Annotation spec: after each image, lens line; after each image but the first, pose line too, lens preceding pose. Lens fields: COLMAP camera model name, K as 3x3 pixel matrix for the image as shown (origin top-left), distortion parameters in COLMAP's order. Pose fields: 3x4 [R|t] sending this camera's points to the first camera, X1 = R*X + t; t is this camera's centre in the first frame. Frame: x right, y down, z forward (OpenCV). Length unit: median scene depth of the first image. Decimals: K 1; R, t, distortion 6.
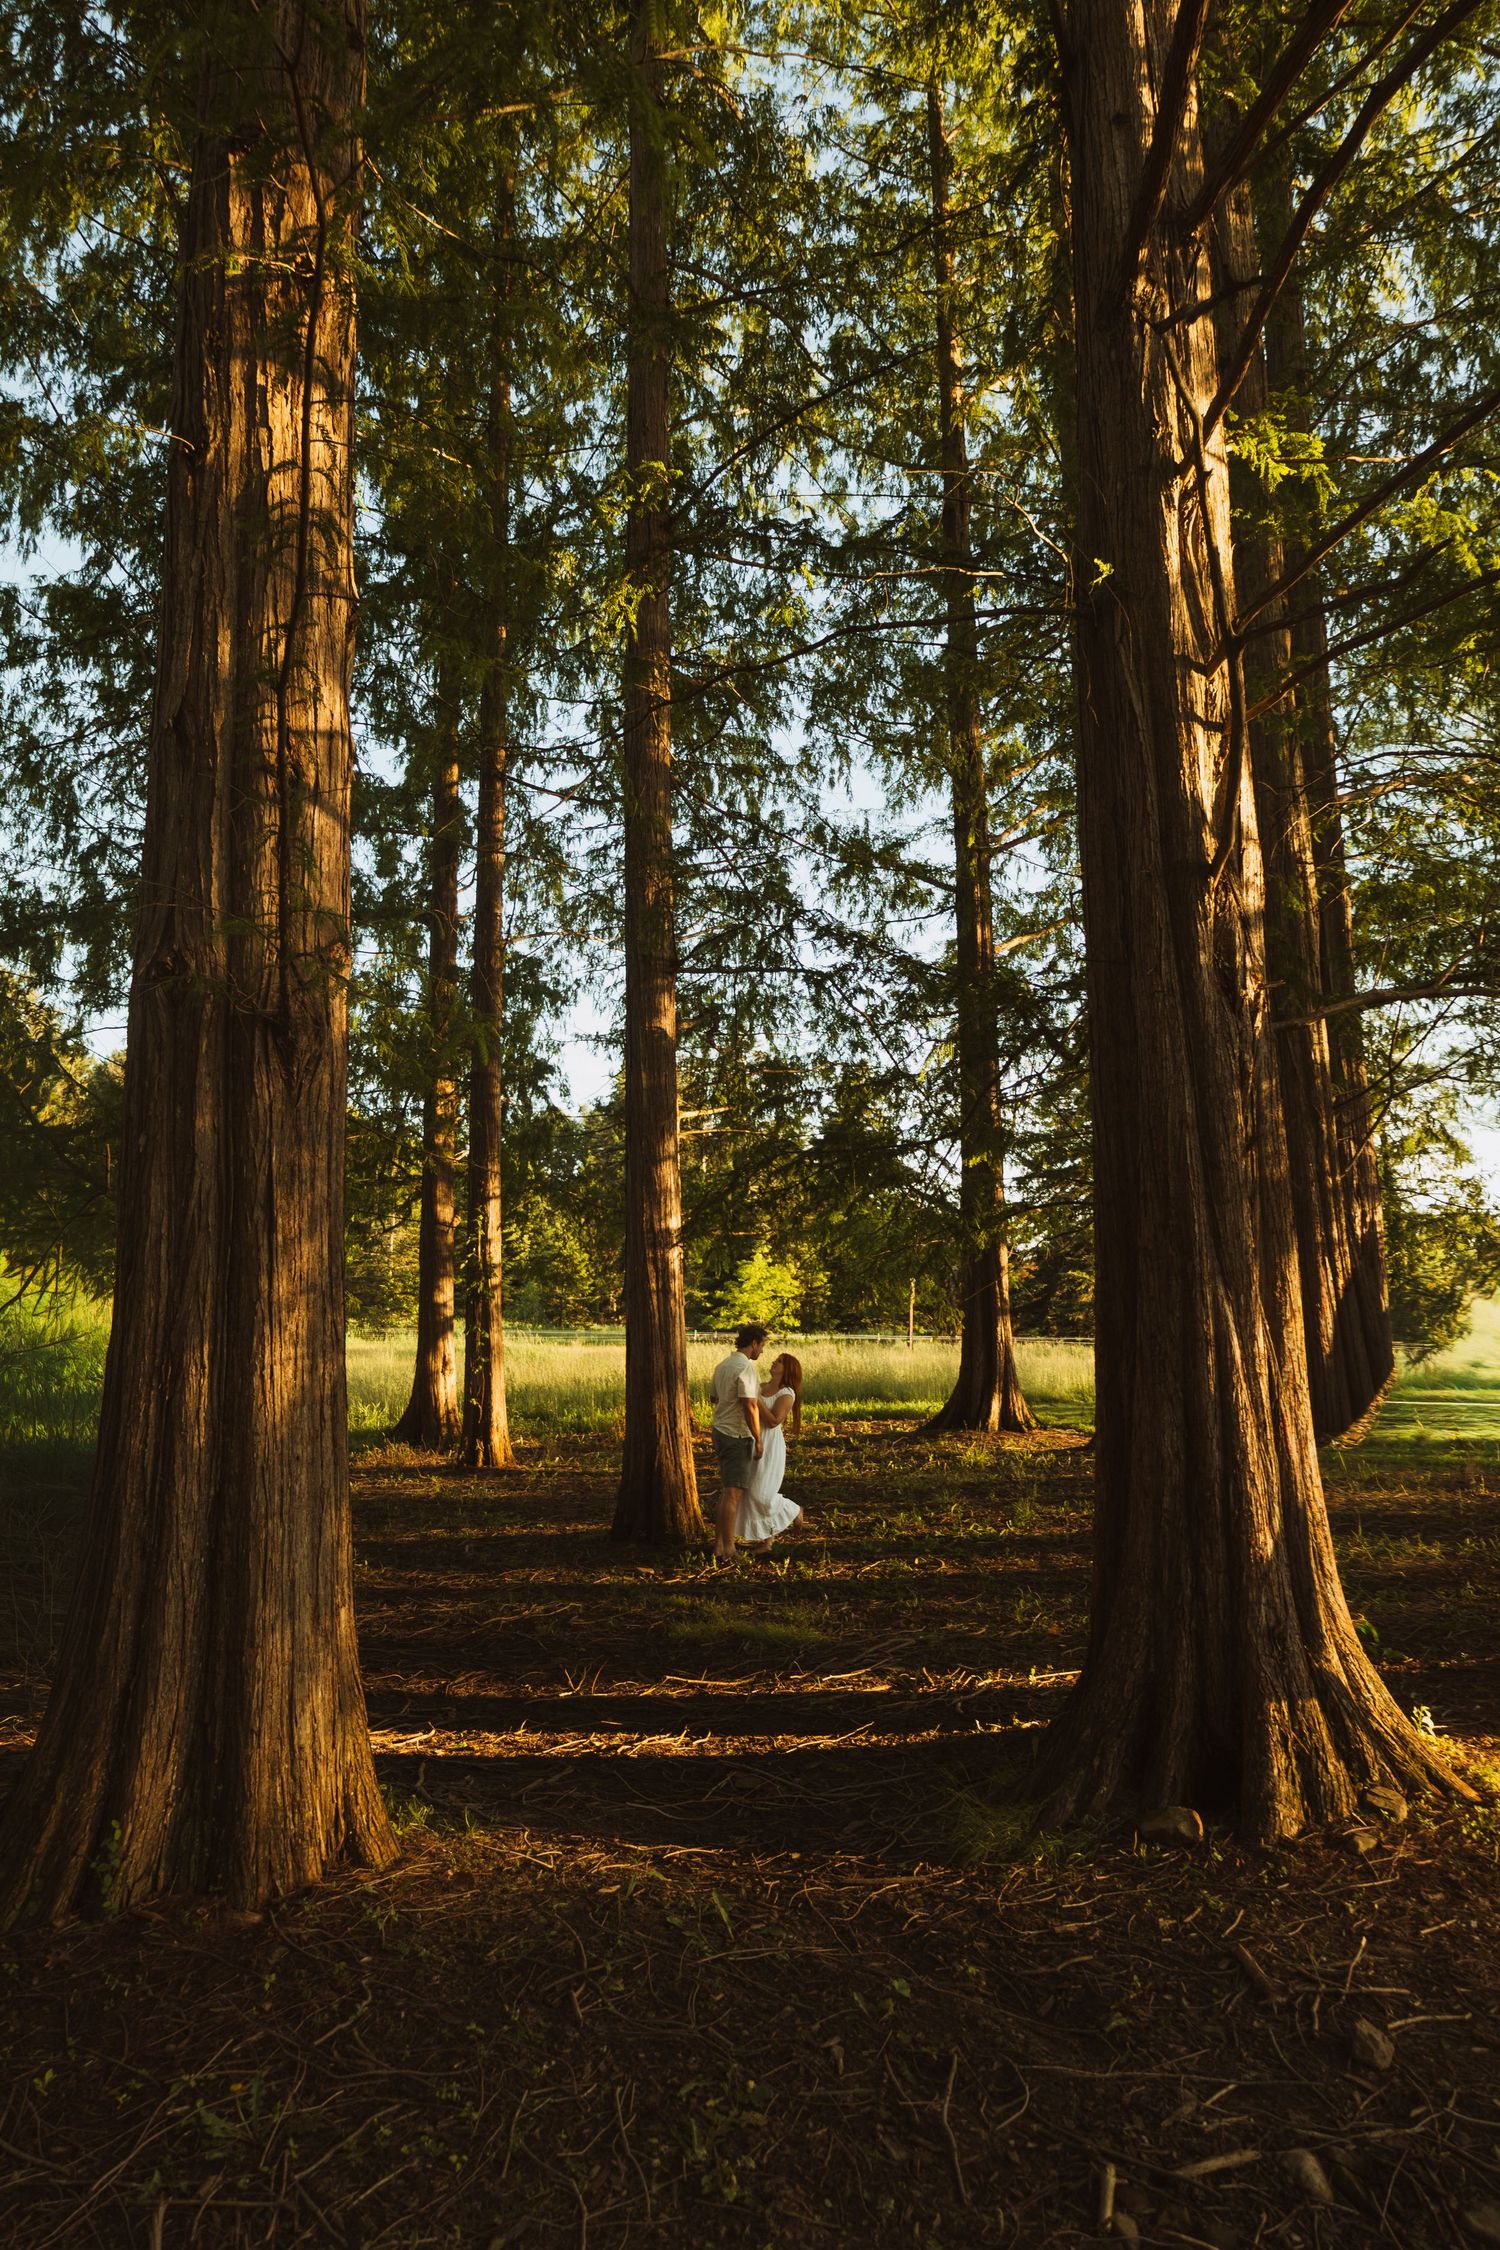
lens RADIAL K [[1478.6, 0, 756.7], [0, 1478.6, 1123.1], [0, 0, 1]] dist [0.000035, 0.000652]
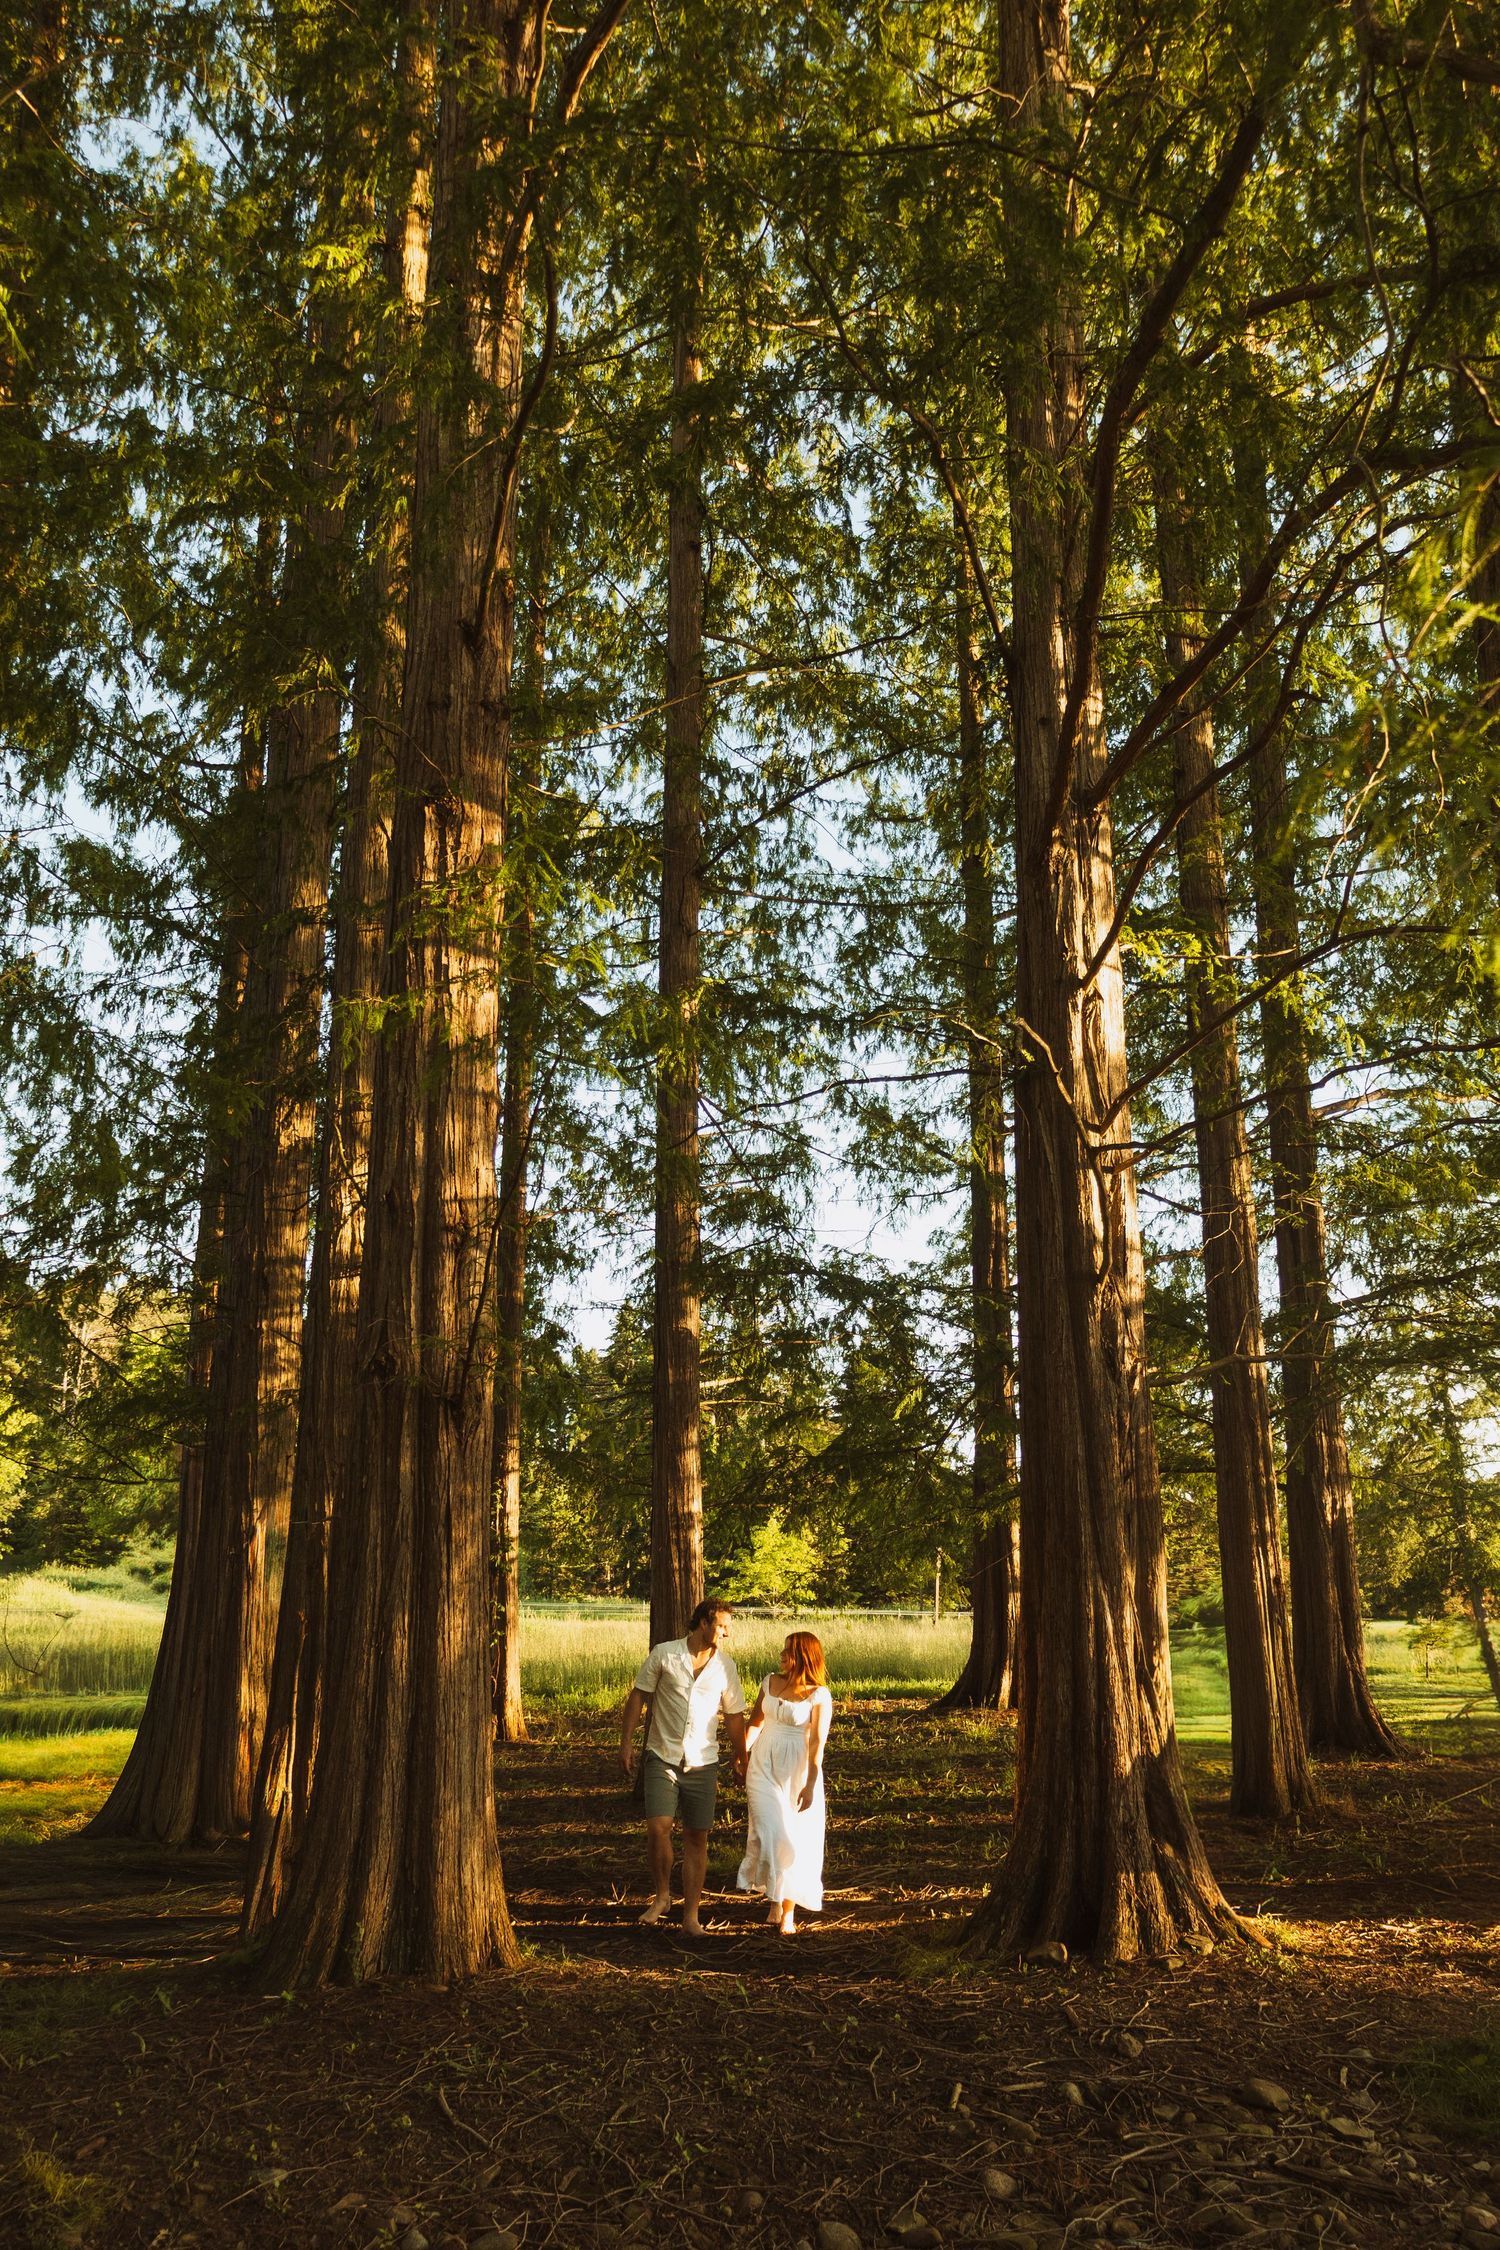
lens RADIAL K [[1685.5, 0, 820.1], [0, 1685.5, 1242.5], [0, 0, 1]] dist [0.009548, 0.002371]
pose [[0.999540, 0.013615, 0.027118, 0.000137], [-0.011638, 0.997352, -0.071782, -0.080459], [-0.028023, 0.071434, 0.997052, -0.539657]]
